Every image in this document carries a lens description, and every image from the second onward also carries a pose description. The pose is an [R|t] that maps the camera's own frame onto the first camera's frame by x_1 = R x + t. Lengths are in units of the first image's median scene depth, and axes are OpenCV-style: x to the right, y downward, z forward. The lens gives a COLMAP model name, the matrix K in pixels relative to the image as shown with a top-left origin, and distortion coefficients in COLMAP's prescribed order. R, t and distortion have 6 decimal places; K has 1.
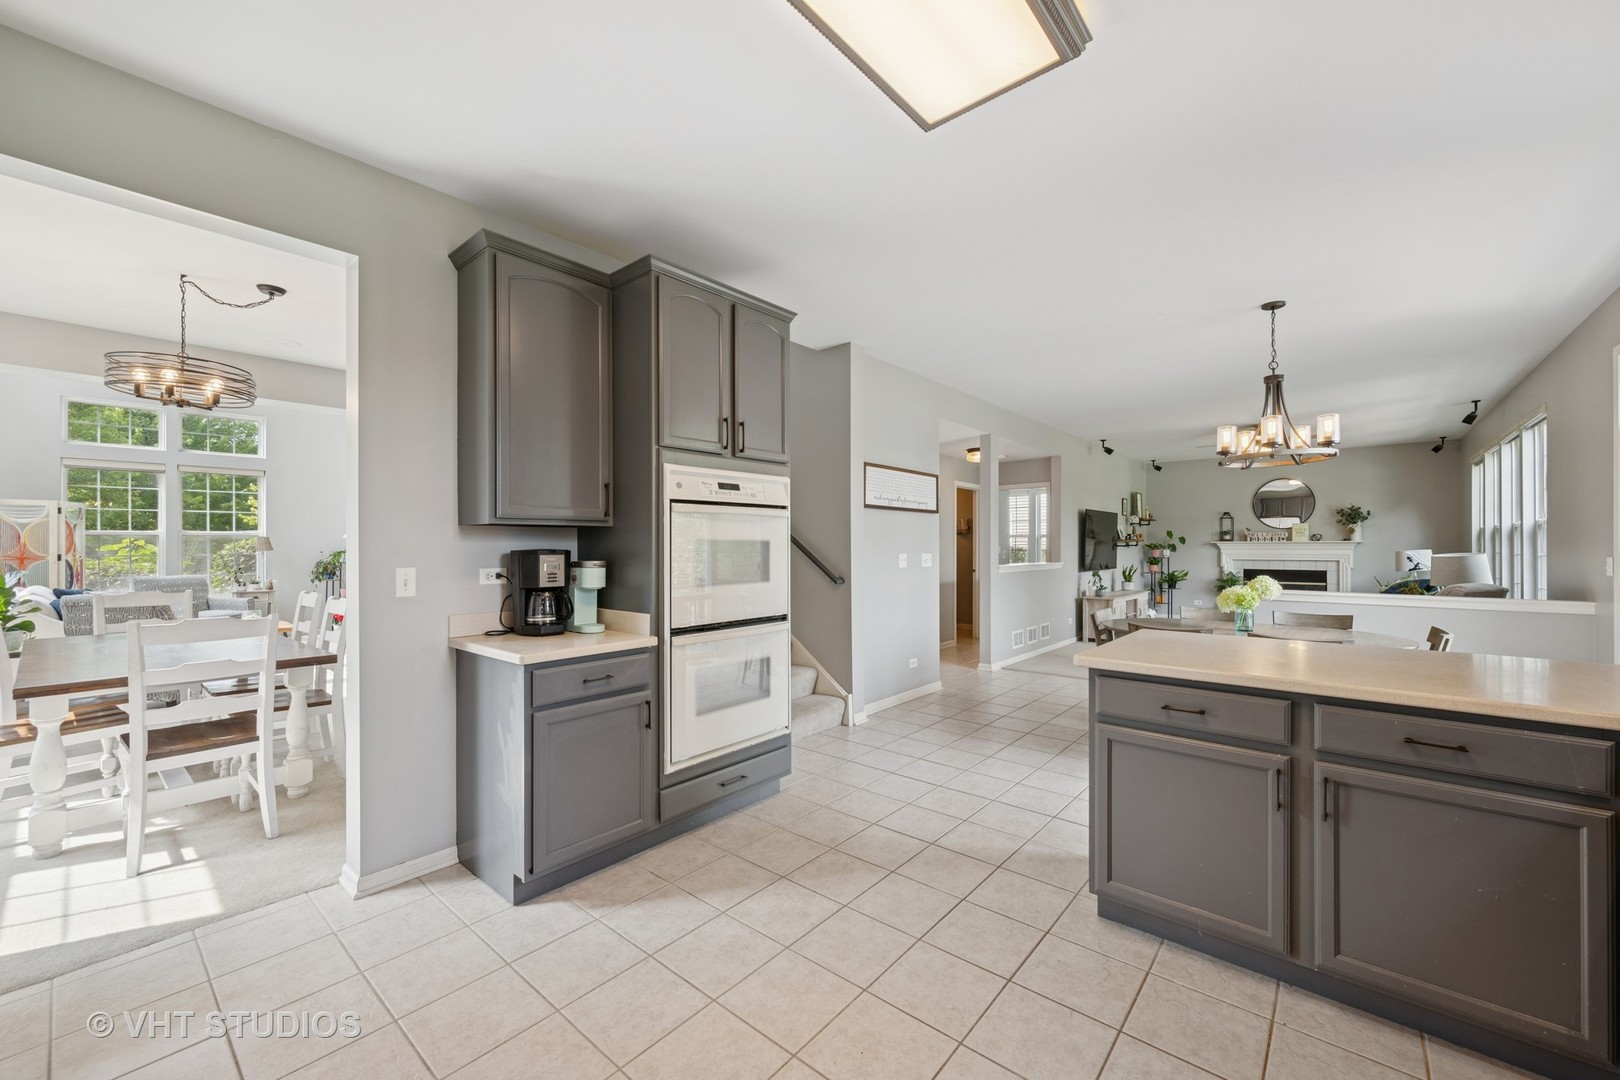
lens RADIAL K [[635.4, 0, 815.4], [0, 635.4, 545.0], [0, 0, 1]] dist [-0.000482, 0.000420]
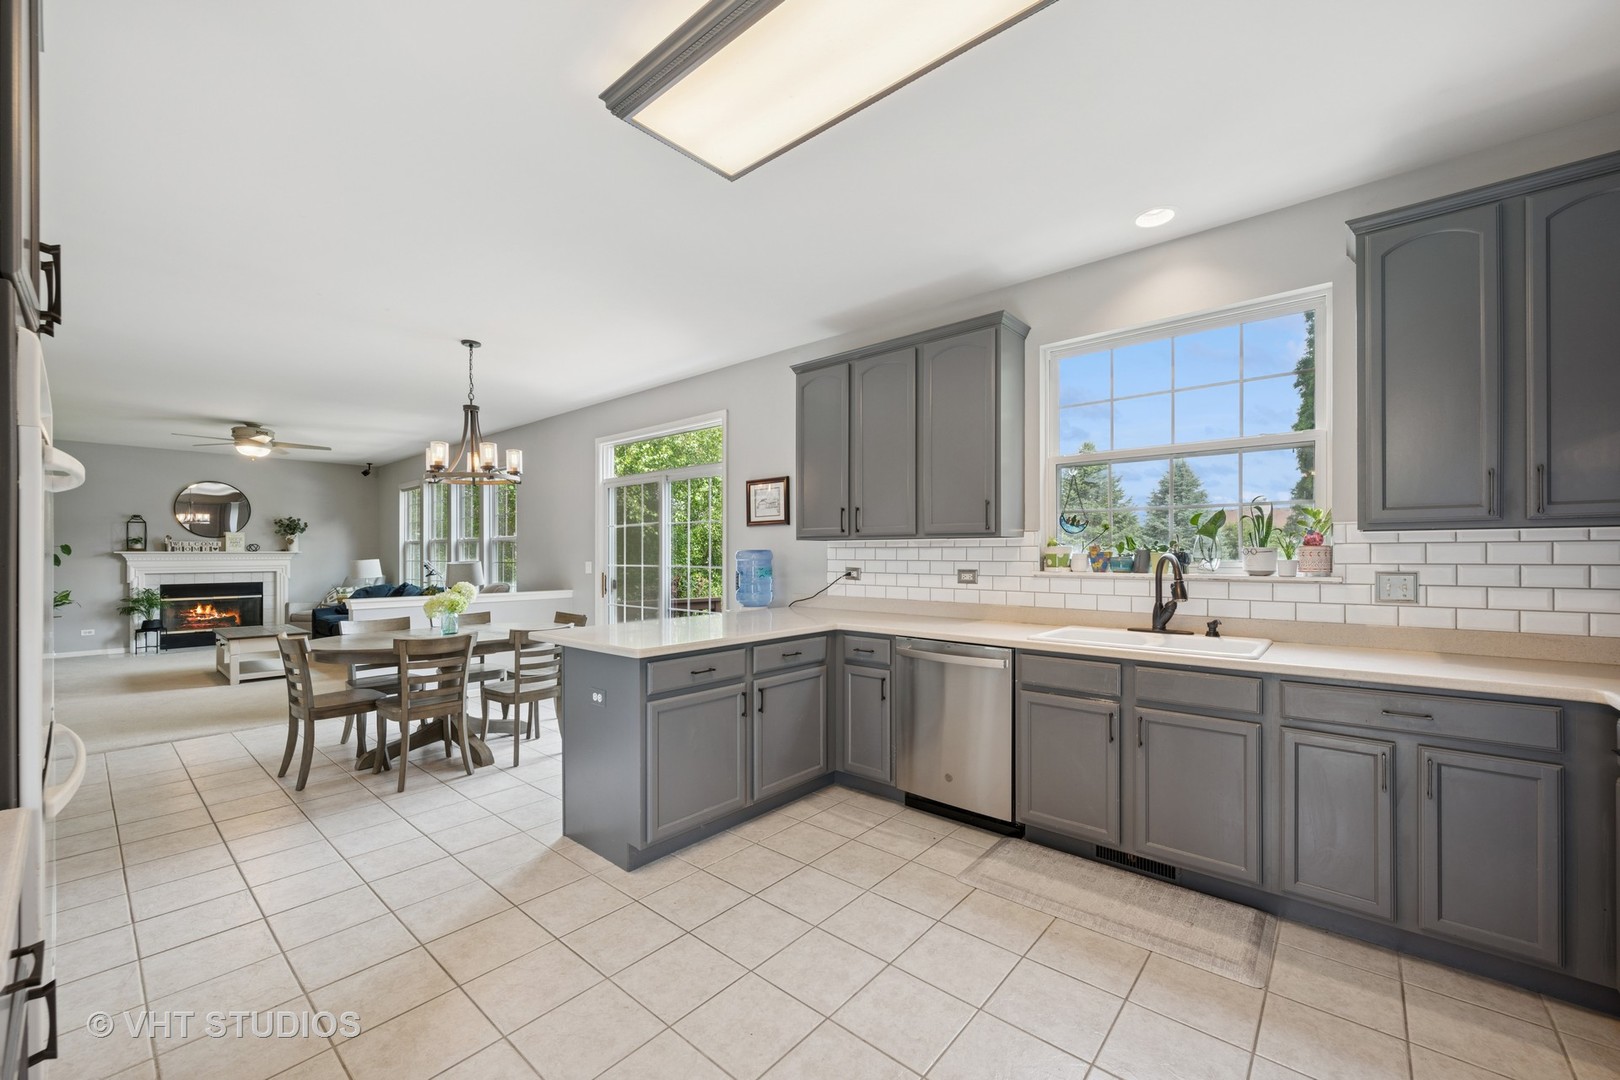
lens RADIAL K [[635.4, 0, 819.7], [0, 635.4, 553.9], [0, 0, 1]] dist [-0.000482, 0.000420]
pose [[0.001617, 0.002877, 0.999995, -0.169715], [0.001444, 0.999995, -0.002880, 0.001348], [-0.999998, 0.001448, 0.001613, 0.153231]]
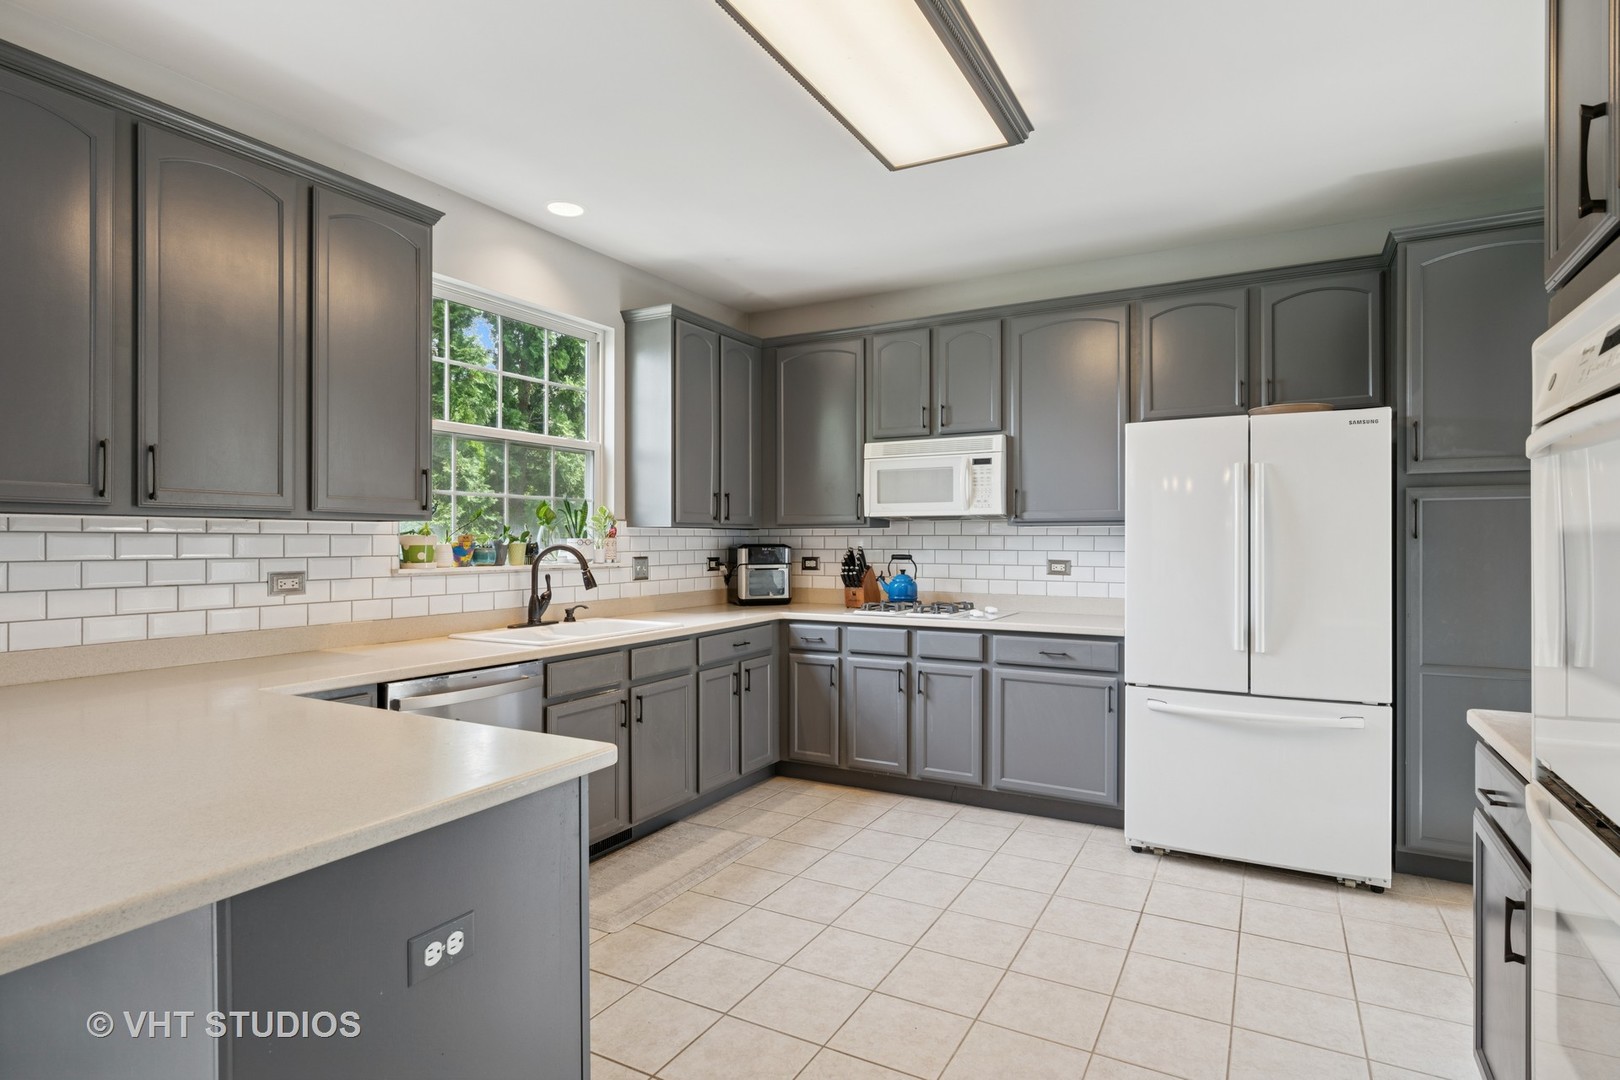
lens RADIAL K [[847.6, 0, 812.6], [0, 847.6, 541.8], [0, 0, 1]] dist [-0.002846, -0.000131]
pose [[-0.979358, 0.005990, -0.202043, 0.089919], [0.005823, 0.999982, 0.001422, -0.000379], [0.202048, 0.000217, -0.979376, 0.404007]]
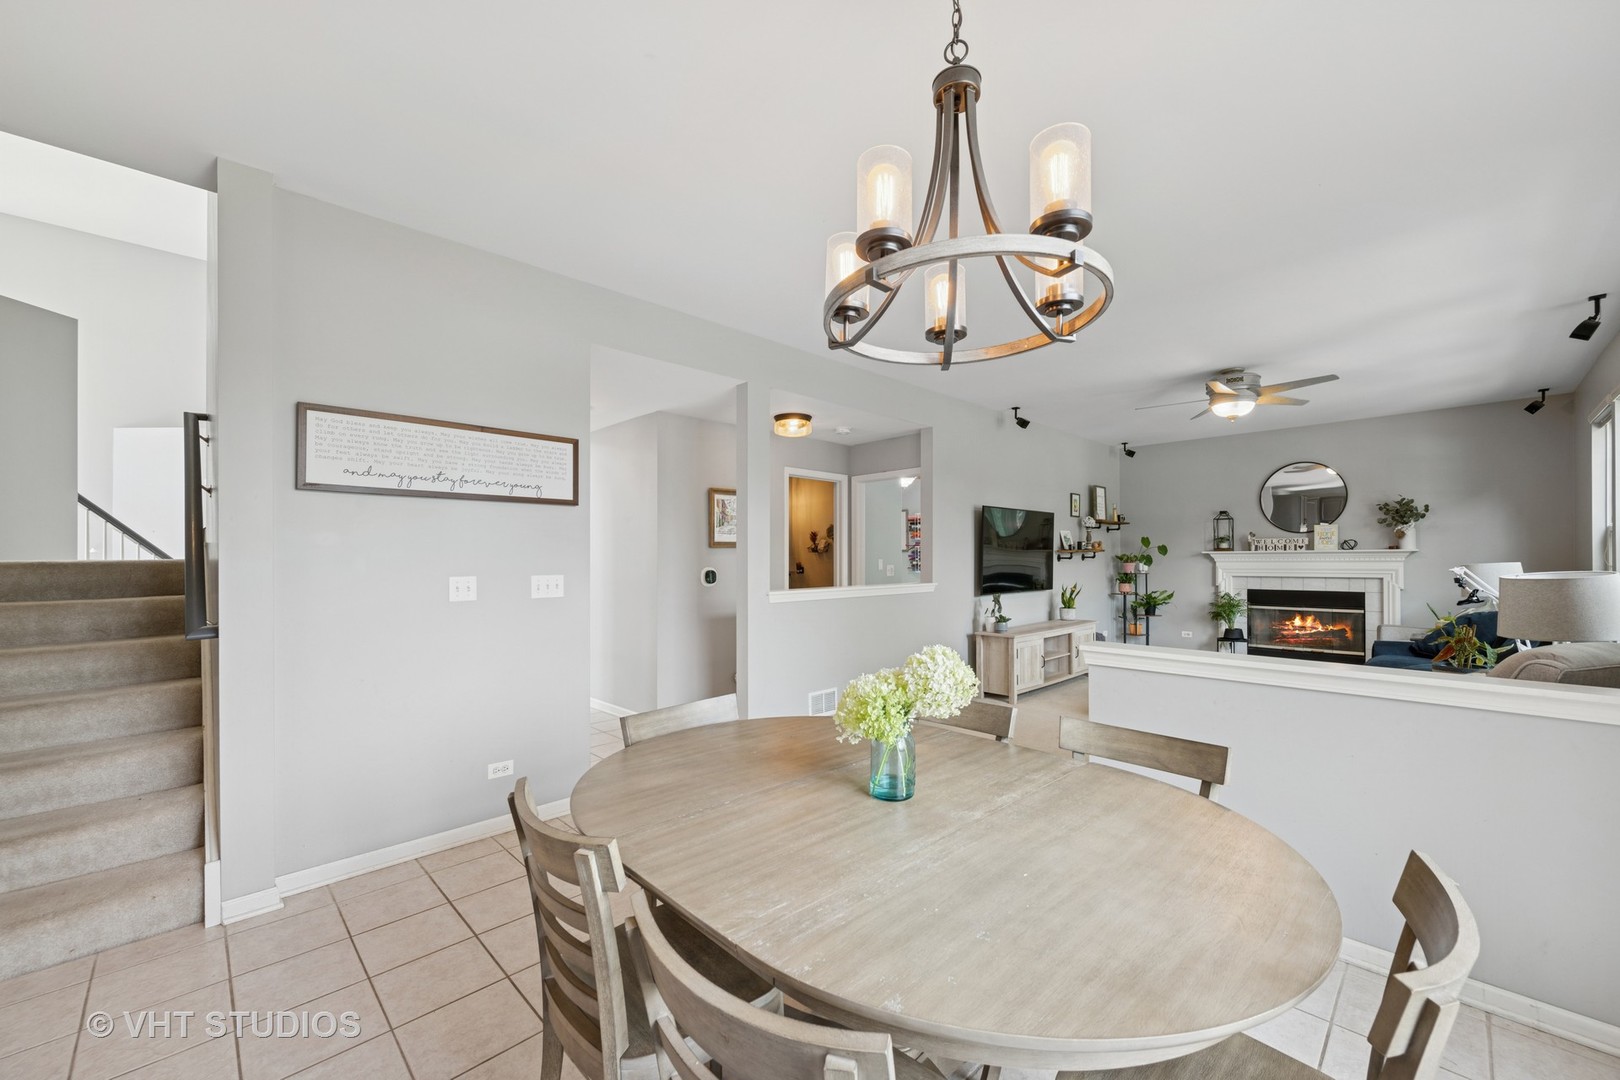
lens RADIAL K [[635.4, 0, 820.0], [0, 635.4, 558.6], [0, 0, 1]] dist [-0.000482, 0.000420]
pose [[0.996477, -0.004648, -0.083737, 0.275703], [0.004826, 0.999987, 0.001921, -0.000744], [0.083727, -0.002318, 0.996486, 0.262720]]
